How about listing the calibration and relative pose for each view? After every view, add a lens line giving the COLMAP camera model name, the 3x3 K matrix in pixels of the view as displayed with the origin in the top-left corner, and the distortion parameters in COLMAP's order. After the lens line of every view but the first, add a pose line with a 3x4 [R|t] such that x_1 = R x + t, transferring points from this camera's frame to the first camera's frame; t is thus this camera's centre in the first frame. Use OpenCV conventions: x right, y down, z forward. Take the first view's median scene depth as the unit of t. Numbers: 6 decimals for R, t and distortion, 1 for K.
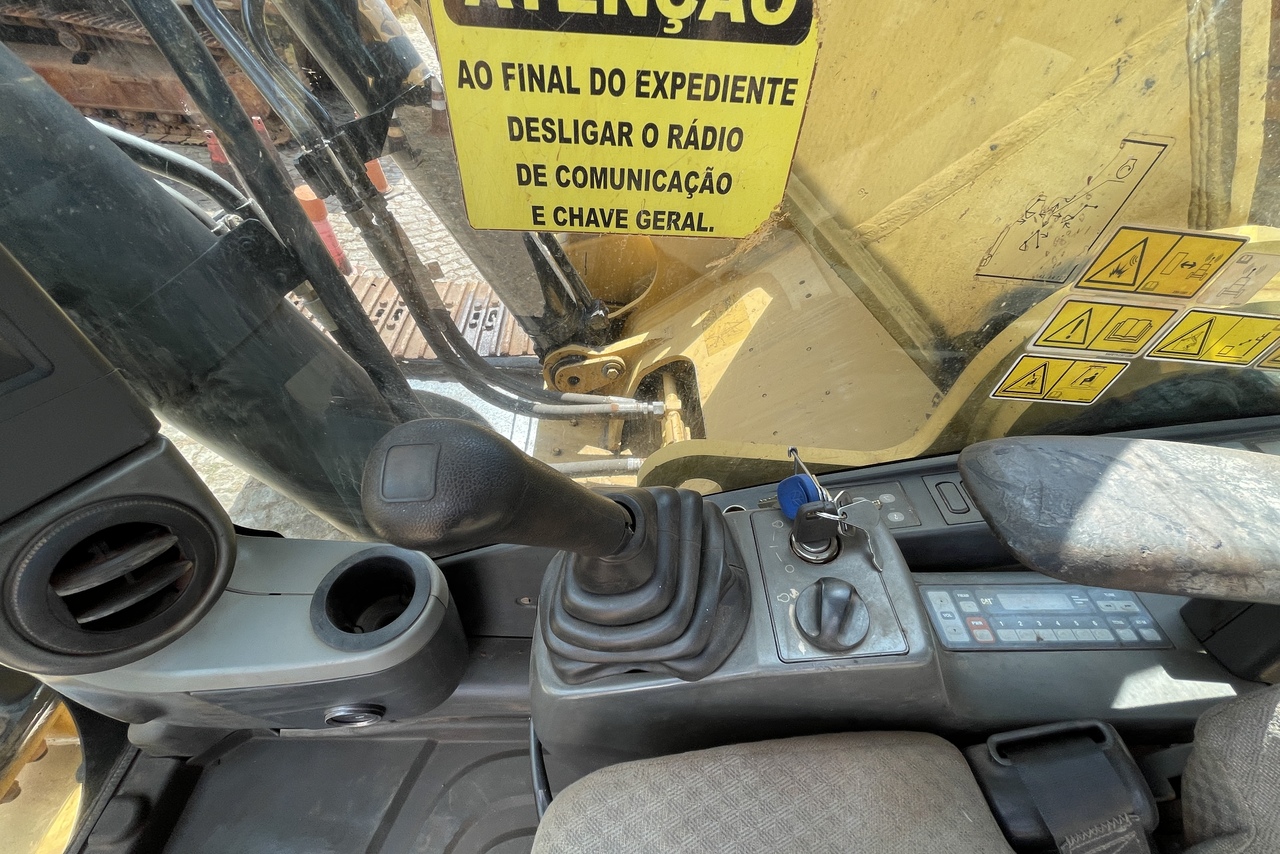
lens RADIAL K [[513.2, 0, 640.7], [0, 513.2, 428.7], [0, 0, 1]] dist [-0.002219, 0.000067]
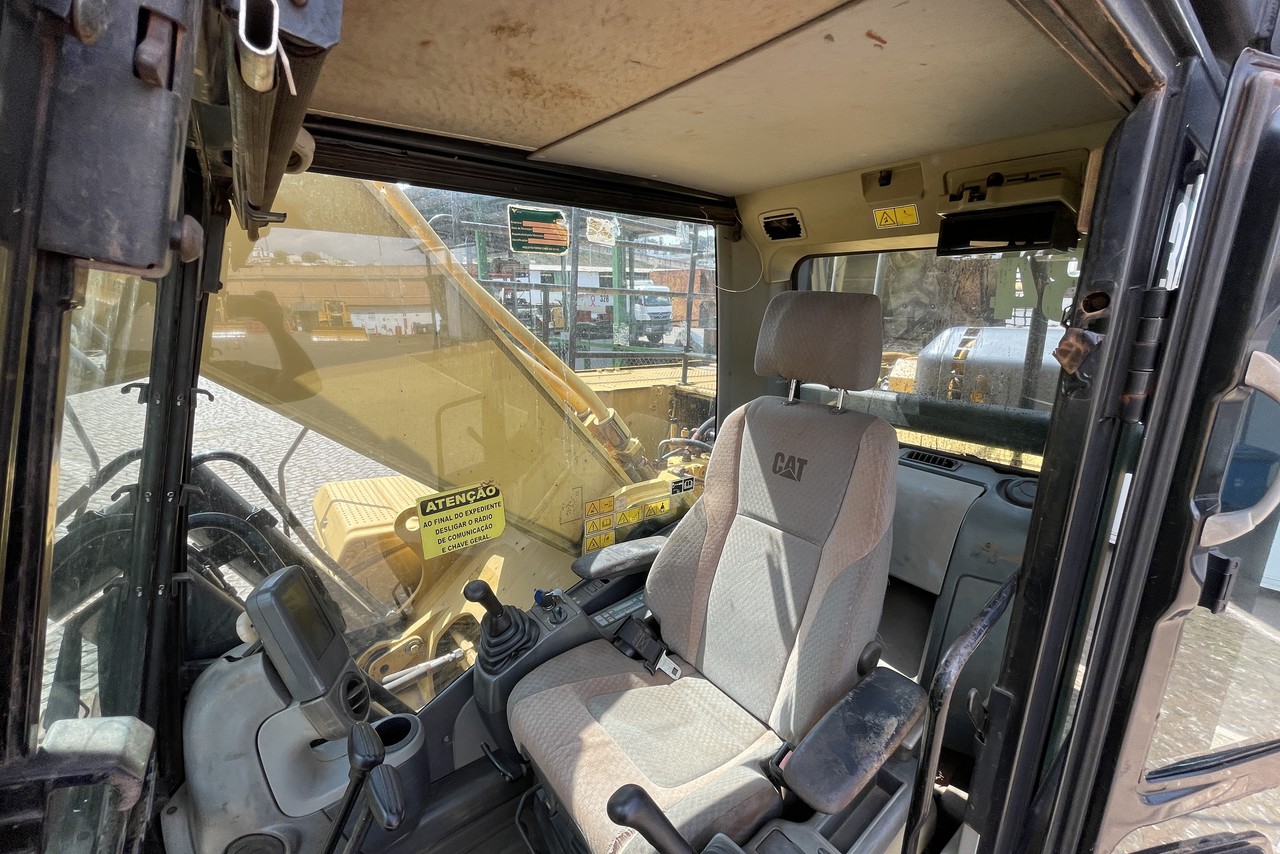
lens RADIAL K [[513.2, 0, 636.6], [0, 513.2, 424.4], [0, 0, 1]] dist [-0.002219, 0.000067]
pose [[0.805029, -0.216687, 0.552246, -0.780591], [0.464848, 0.808771, -0.360286, 0.692729], [-0.368571, 0.546751, 0.751811, -2.330833]]
